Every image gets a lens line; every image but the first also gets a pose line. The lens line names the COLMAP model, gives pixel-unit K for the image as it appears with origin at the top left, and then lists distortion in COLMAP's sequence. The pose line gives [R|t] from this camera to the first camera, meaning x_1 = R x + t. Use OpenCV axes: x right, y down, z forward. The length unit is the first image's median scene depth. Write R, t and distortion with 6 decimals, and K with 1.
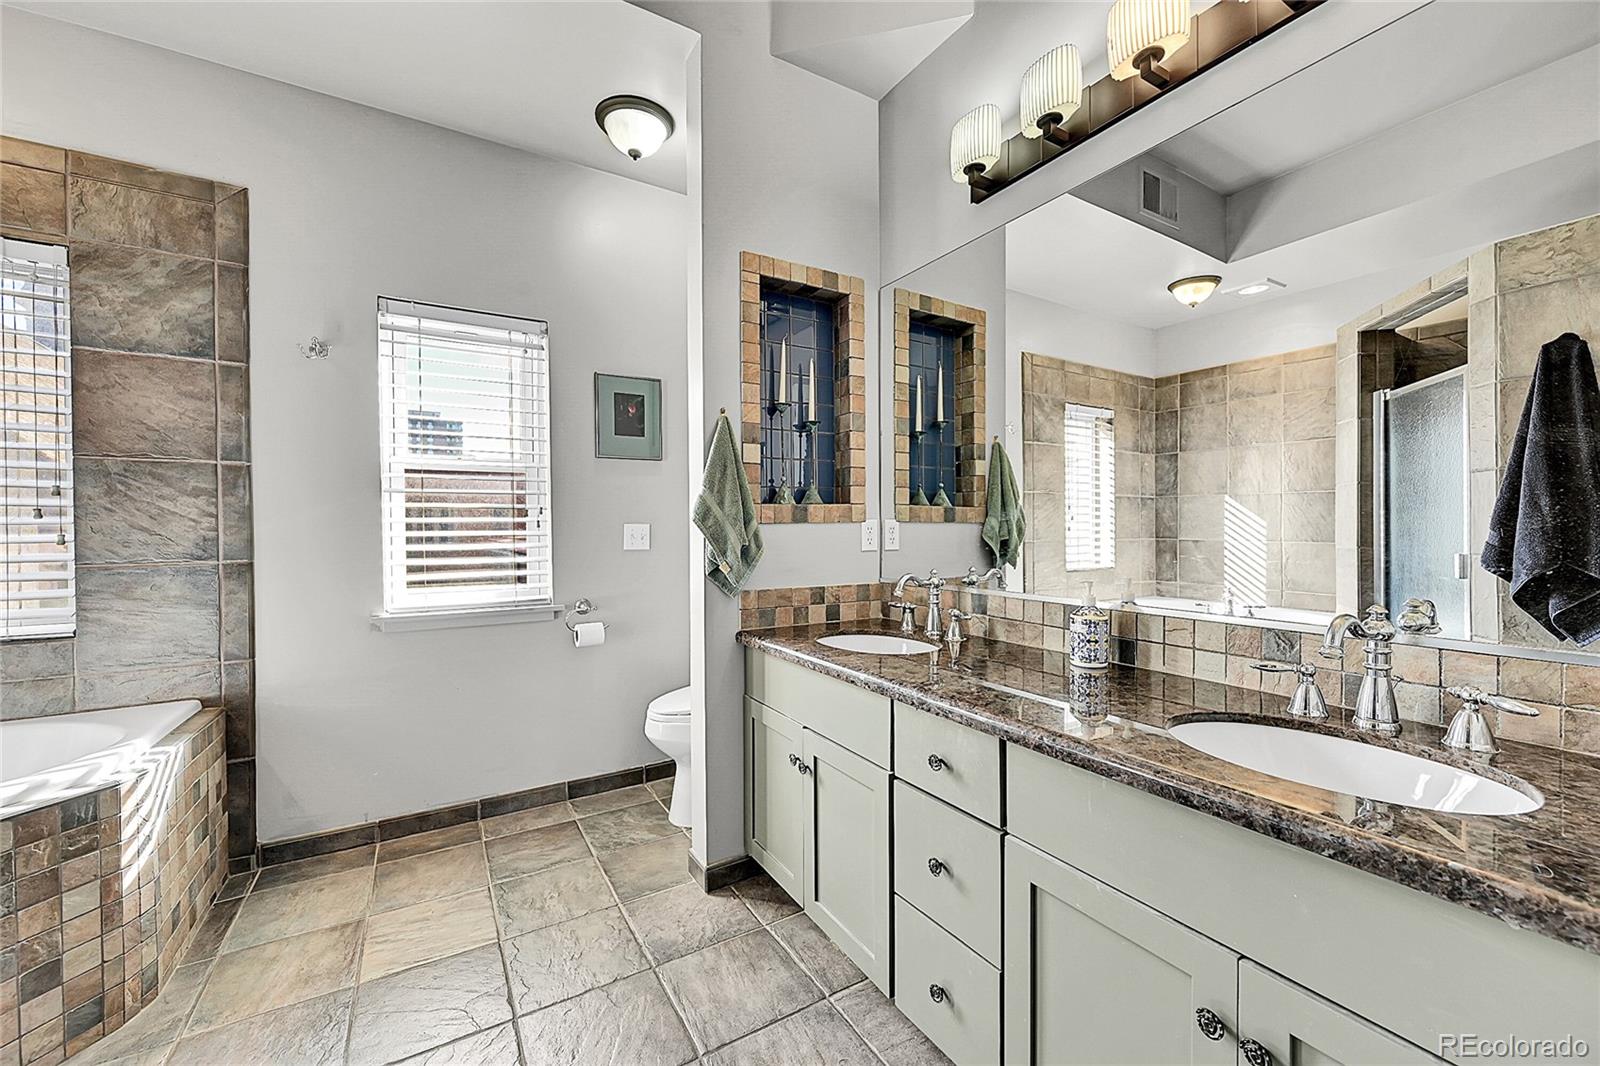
lens RADIAL K [[626.8, 0, 803.9], [0, 626.8, 532.3], [0, 0, 1]] dist [-0.001448, -0.000098]
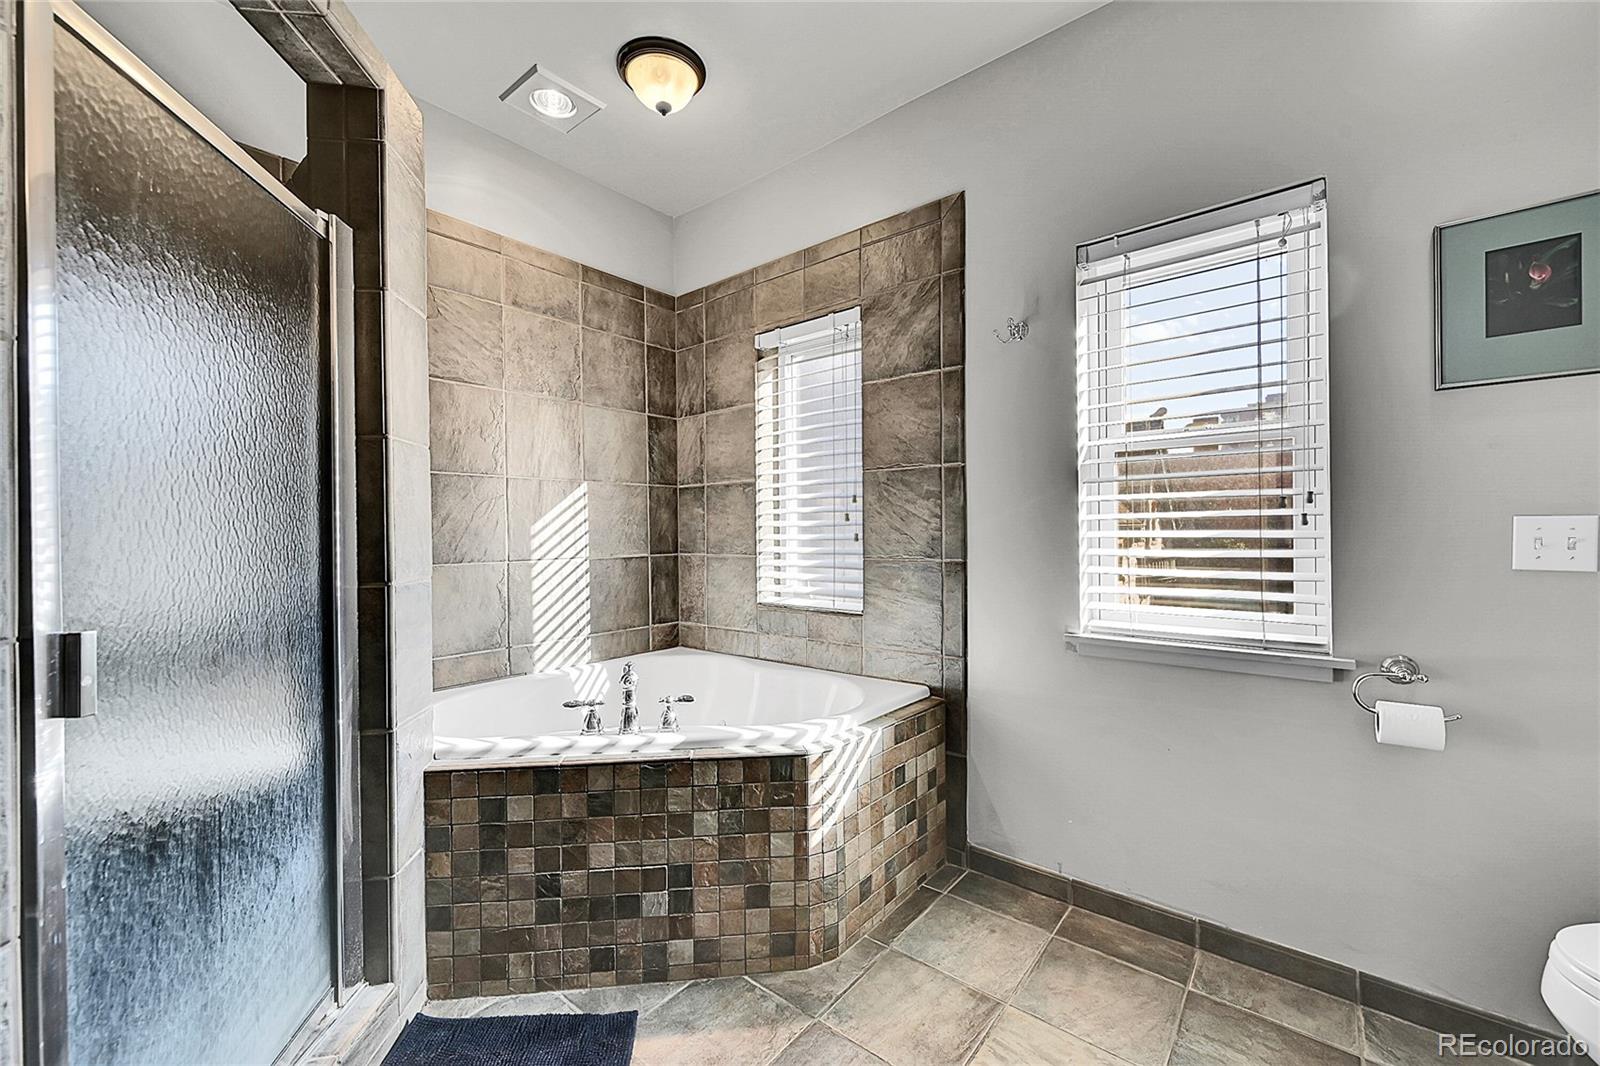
lens RADIAL K [[626.8, 0, 810.7], [0, 626.8, 535.3], [0, 0, 1]] dist [-0.001448, -0.000098]
pose [[0.338330, 0.007956, -0.940994, -0.019397], [-0.001070, 0.999967, 0.008070, -0.002726], [0.941027, -0.001723, 0.338327, 0.442466]]
